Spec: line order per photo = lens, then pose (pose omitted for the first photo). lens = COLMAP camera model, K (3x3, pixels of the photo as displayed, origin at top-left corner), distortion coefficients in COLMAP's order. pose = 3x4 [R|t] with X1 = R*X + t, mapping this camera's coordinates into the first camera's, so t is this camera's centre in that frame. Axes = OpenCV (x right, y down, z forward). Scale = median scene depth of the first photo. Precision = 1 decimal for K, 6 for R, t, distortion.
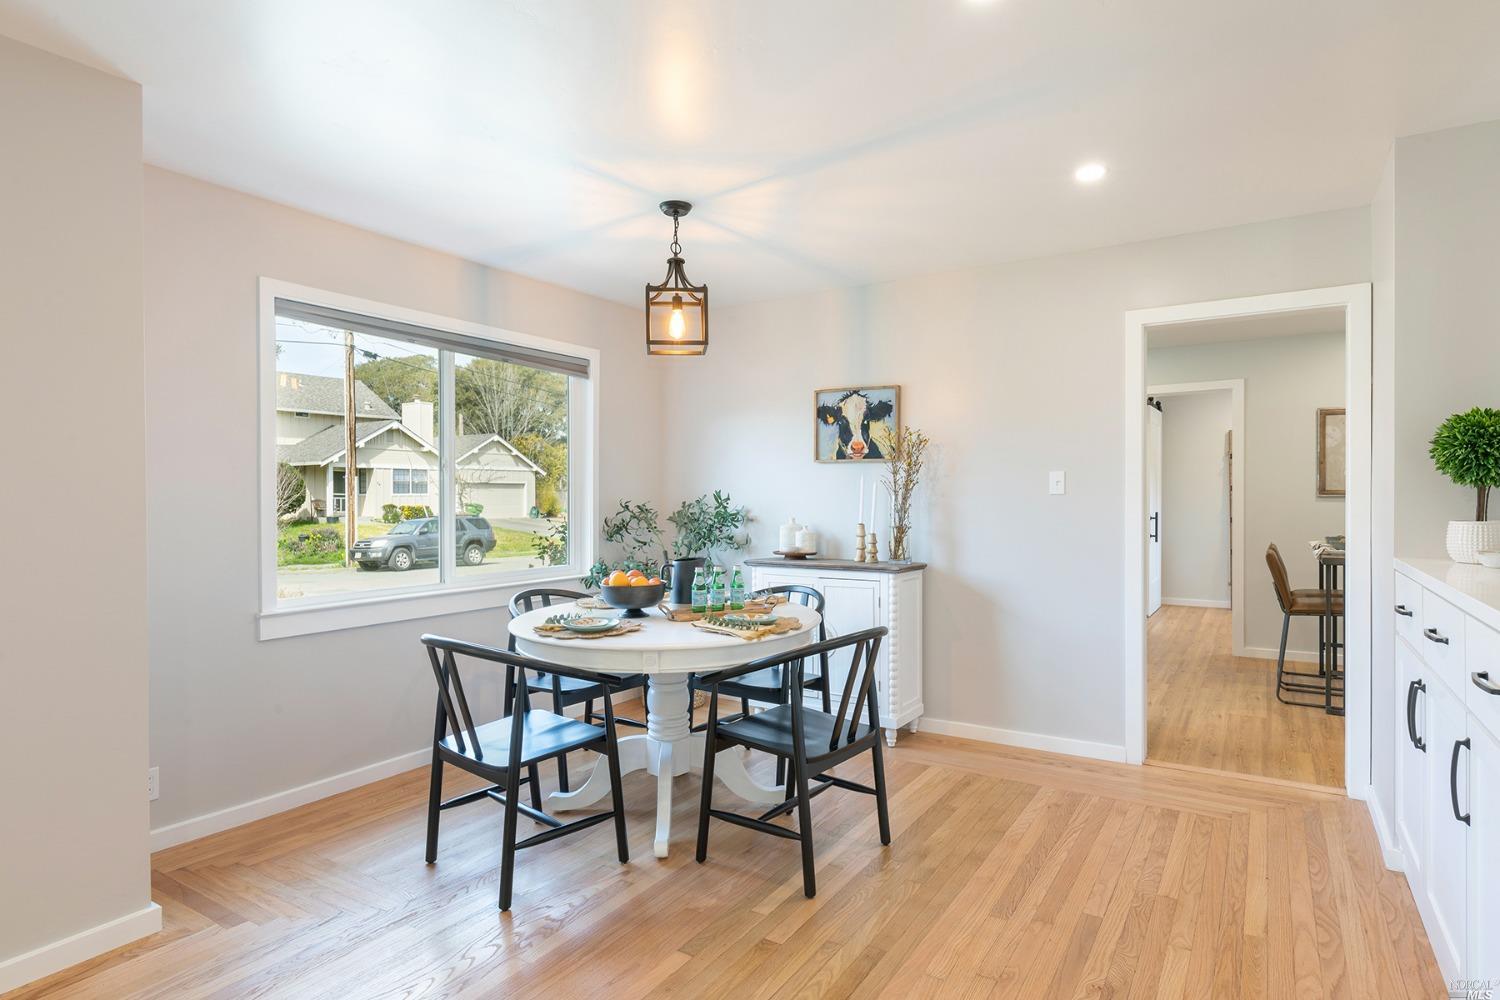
lens RADIAL K [[805.2, 0, 748.3], [0, 805.2, 519.2], [0, 0, 1]] dist [0.002167, 0.000451]
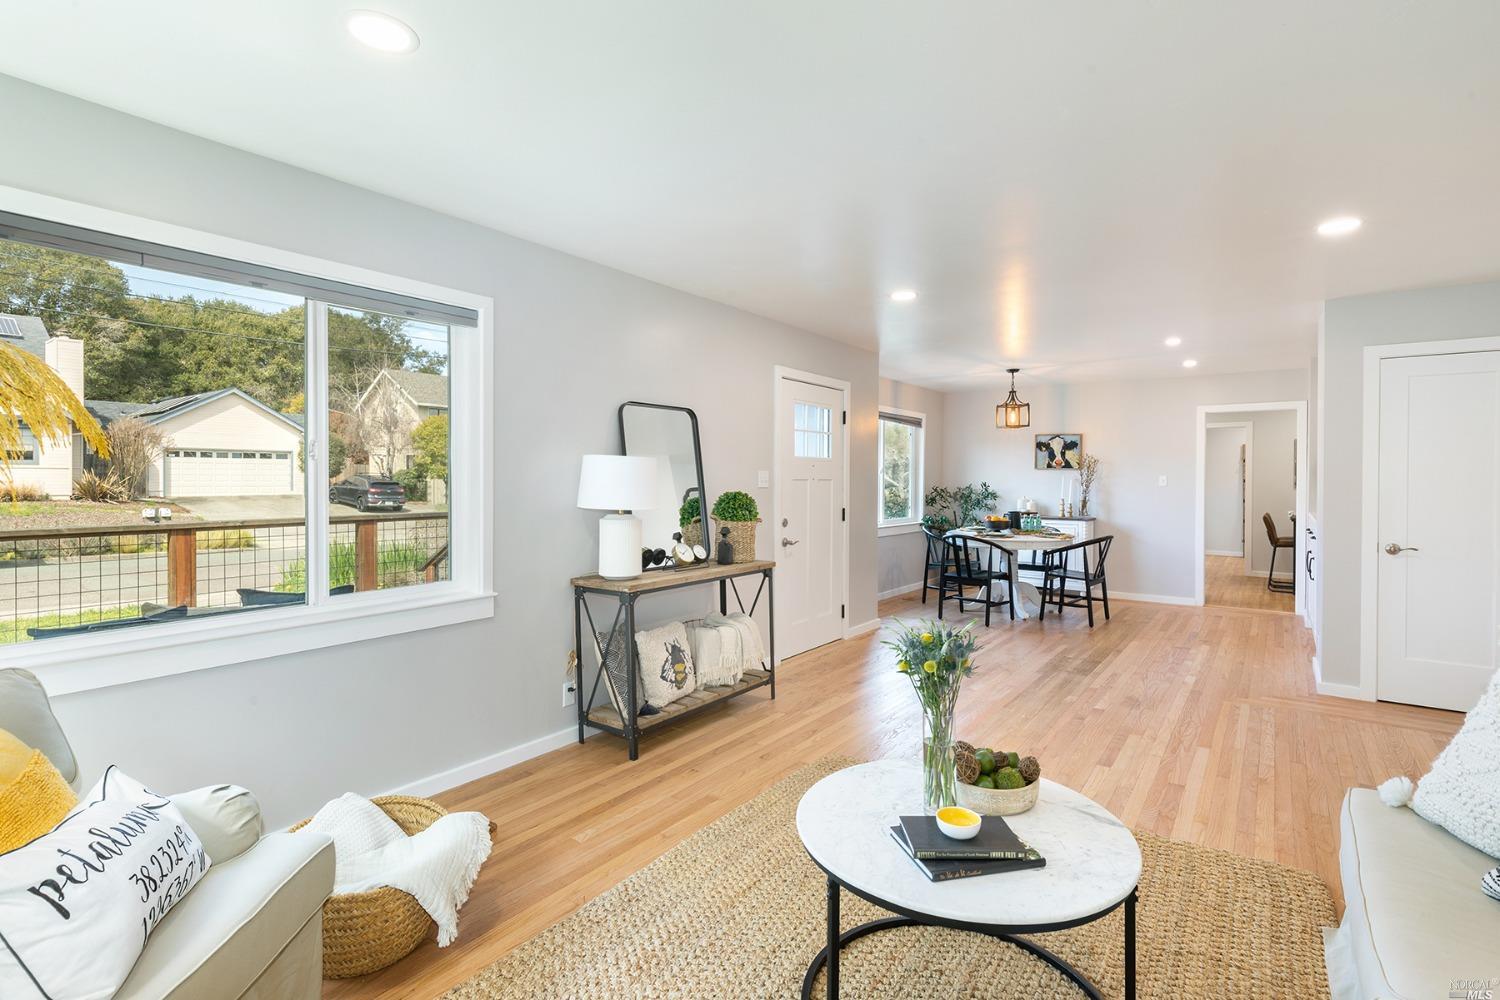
lens RADIAL K [[686.0, 0, 762.1], [0, 686.0, 497.4], [0, 0, 1]] dist [0.016976, -0.009734]
pose [[0.997603, 0.011664, -0.068209, -0.523813], [-0.011727, 0.999931, -0.000530, 0.012139], [0.068198, 0.001328, 0.997671, -0.862402]]
